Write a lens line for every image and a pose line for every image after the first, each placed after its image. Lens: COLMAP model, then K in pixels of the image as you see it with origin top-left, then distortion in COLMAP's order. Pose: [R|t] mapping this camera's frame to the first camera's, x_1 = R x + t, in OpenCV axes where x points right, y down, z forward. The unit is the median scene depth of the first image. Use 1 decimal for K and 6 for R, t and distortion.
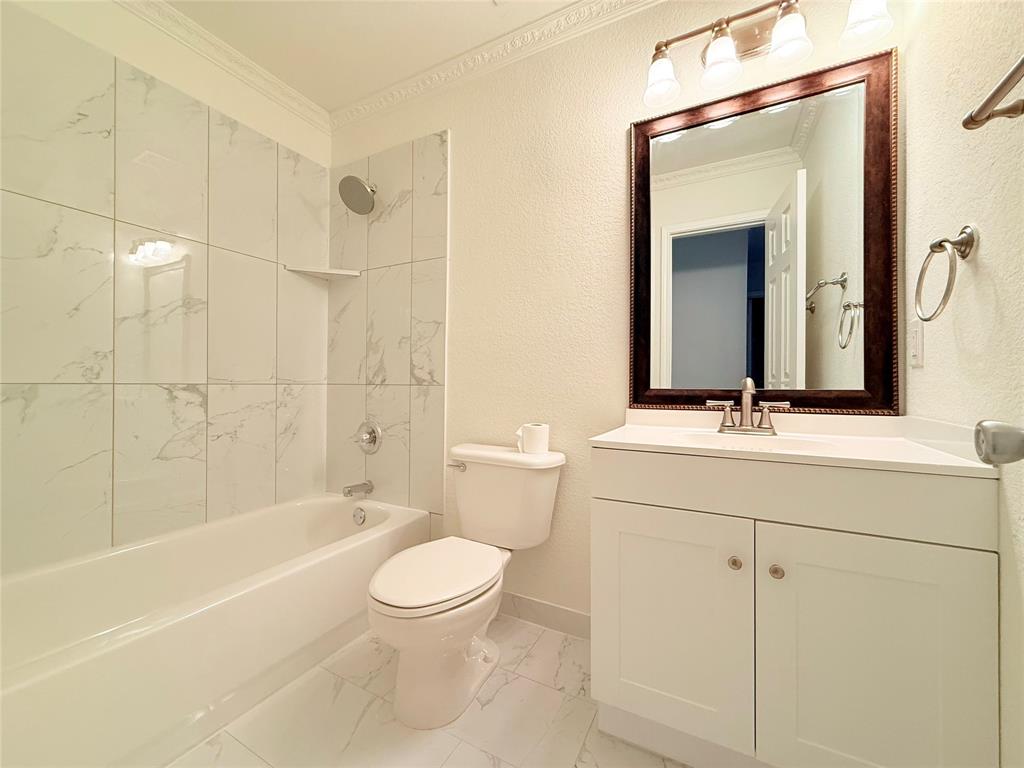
lens RADIAL K [[408.5, 0, 512.0], [0, 408.5, 384.0], [0, 0, 1]] dist [0.000153, 0.000142]
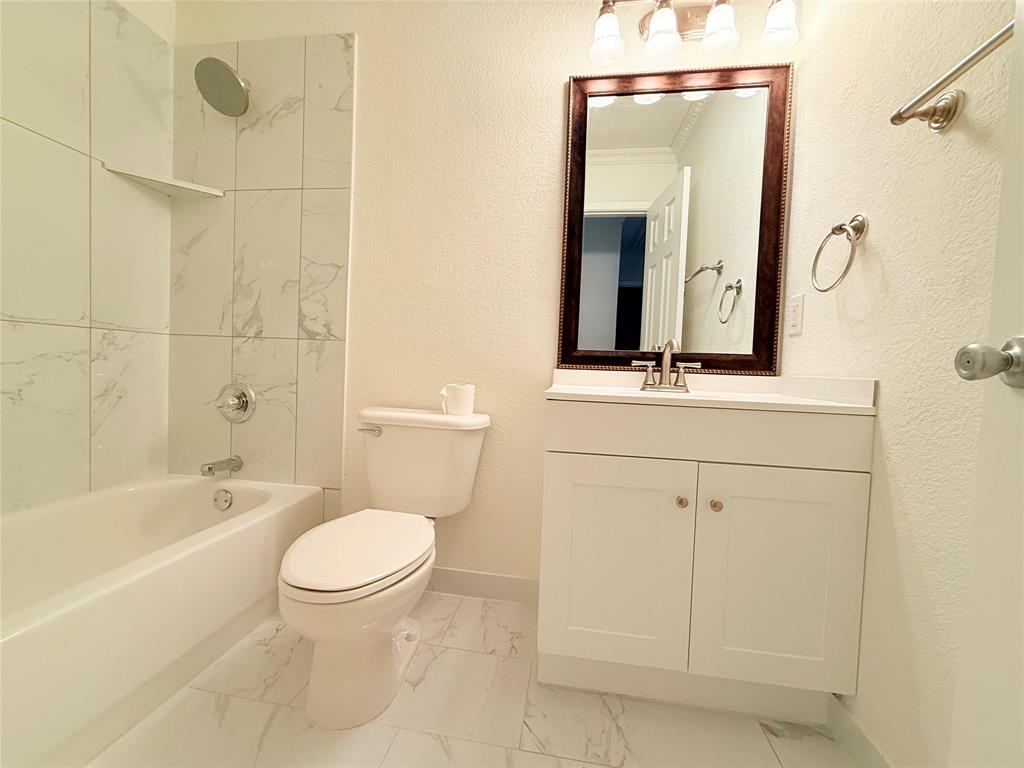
lens RADIAL K [[408.5, 0, 512.0], [0, 408.5, 384.0], [0, 0, 1]] dist [0.000153, 0.000142]
pose [[0.942685, 0.018106, 0.333194, -0.148904], [-0.034117, 0.998524, 0.042265, 0.057824], [-0.331937, -0.051211, 0.941911, 0.087751]]
